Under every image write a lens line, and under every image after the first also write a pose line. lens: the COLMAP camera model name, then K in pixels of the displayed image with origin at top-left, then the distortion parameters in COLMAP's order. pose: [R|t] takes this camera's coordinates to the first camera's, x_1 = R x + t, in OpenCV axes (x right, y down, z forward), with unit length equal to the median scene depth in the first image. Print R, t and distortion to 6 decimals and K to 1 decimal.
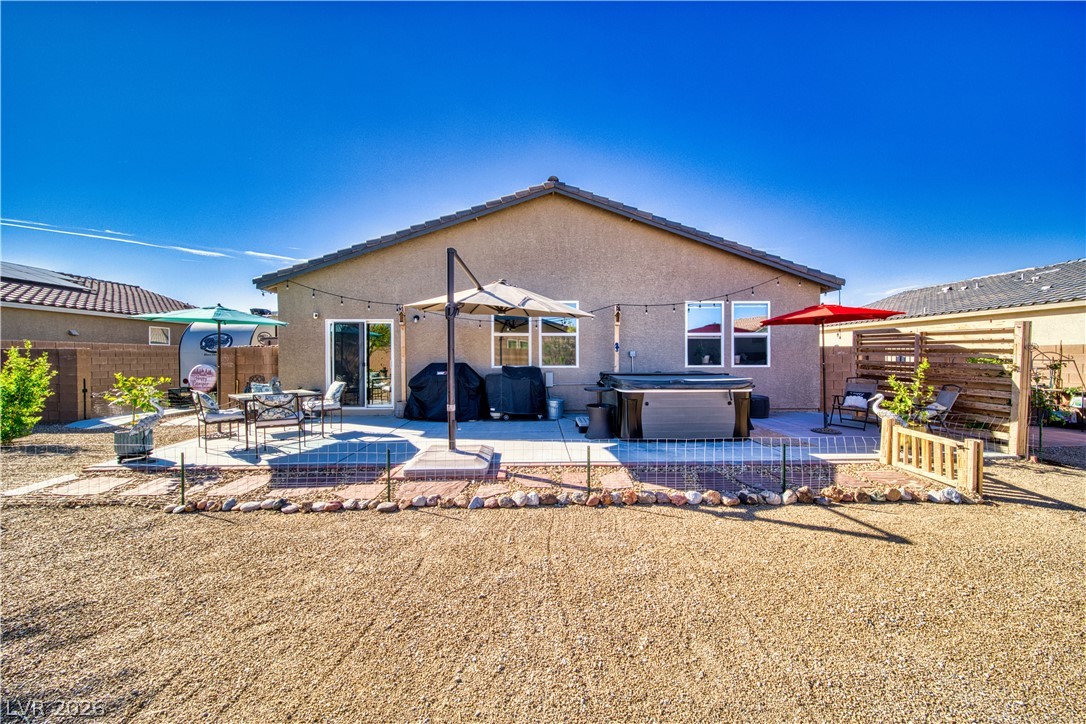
lens RADIAL K [[381.1, 0, 542.8], [0, 381.1, 360.7], [0, 0, 1]] dist [-0.006120, -0.000623]
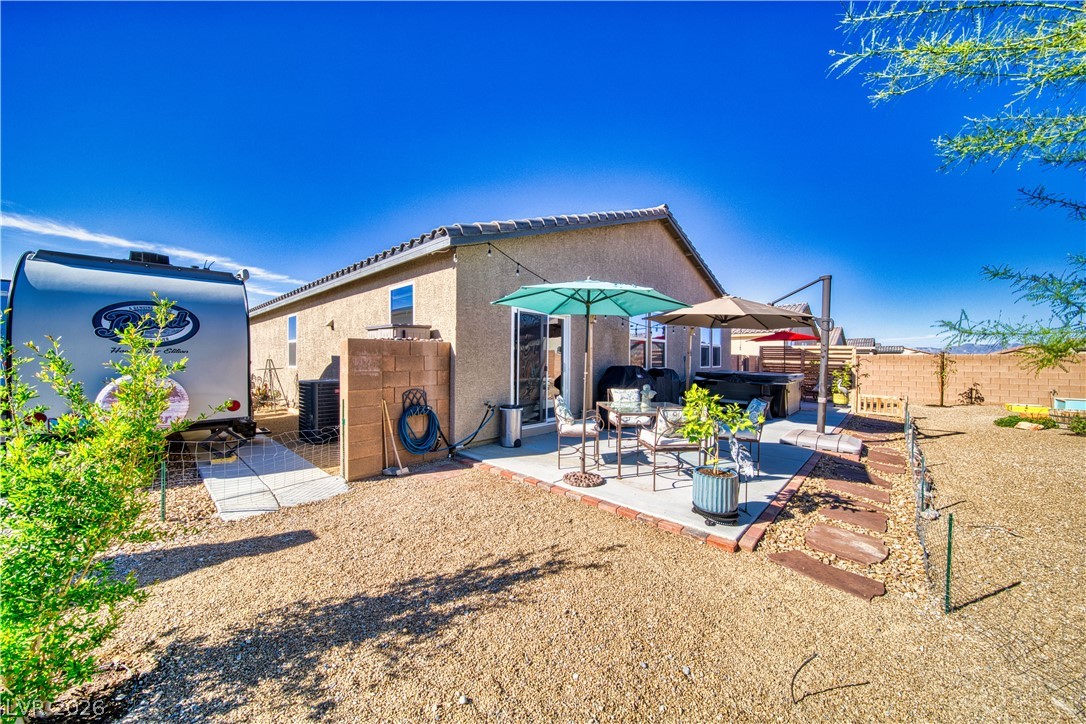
lens RADIAL K [[381.1, 0, 542.8], [0, 381.1, 360.7], [0, 0, 1]] dist [-0.006120, -0.000623]
pose [[0.696973, 0.004476, 0.717084, -1.047346], [-0.000594, 0.999984, -0.005665, -0.002016], [-0.717097, 0.003522, 0.696964, 0.456364]]
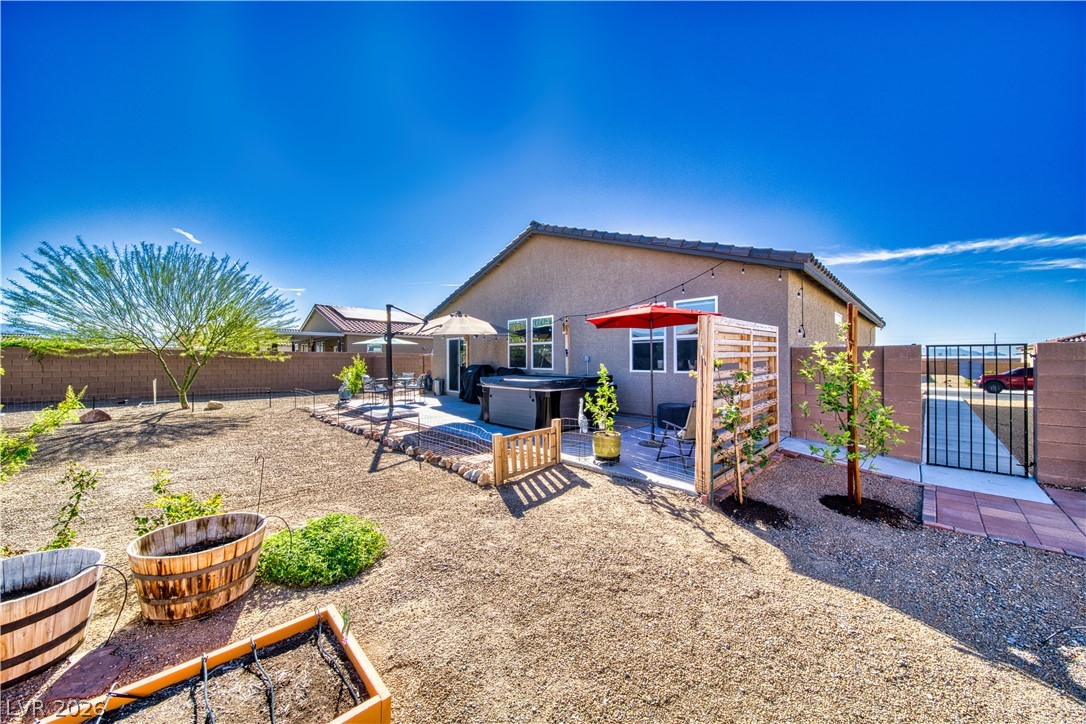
lens RADIAL K [[381.1, 0, 542.8], [0, 381.1, 360.7], [0, 0, 1]] dist [-0.006120, -0.000623]
pose [[0.679542, 0.002913, -0.733630, 0.985438], [-0.008303, 0.999959, -0.003720, -0.006228], [0.733589, 0.008620, 0.679539, 0.147712]]
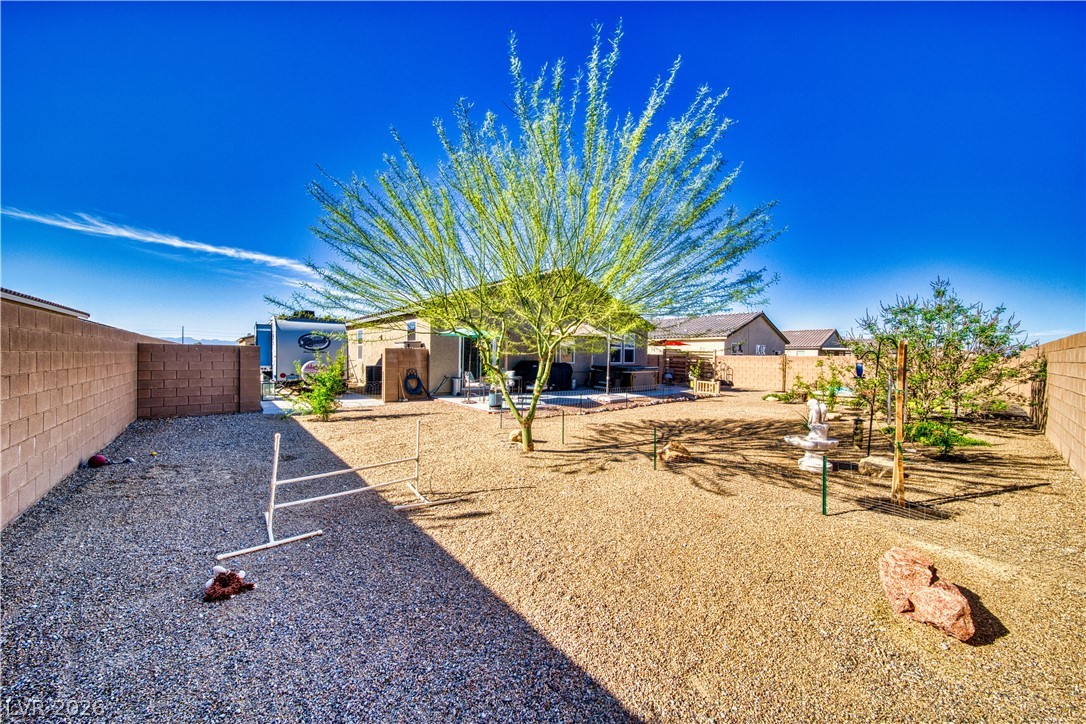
lens RADIAL K [[381.1, 0, 542.8], [0, 381.1, 360.7], [0, 0, 1]] dist [-0.006120, -0.000623]
pose [[0.780005, 0.004958, 0.625754, -1.281893], [-0.008601, 0.999959, 0.002798, 0.001070], [-0.625714, -0.007565, 0.780016, -0.437380]]
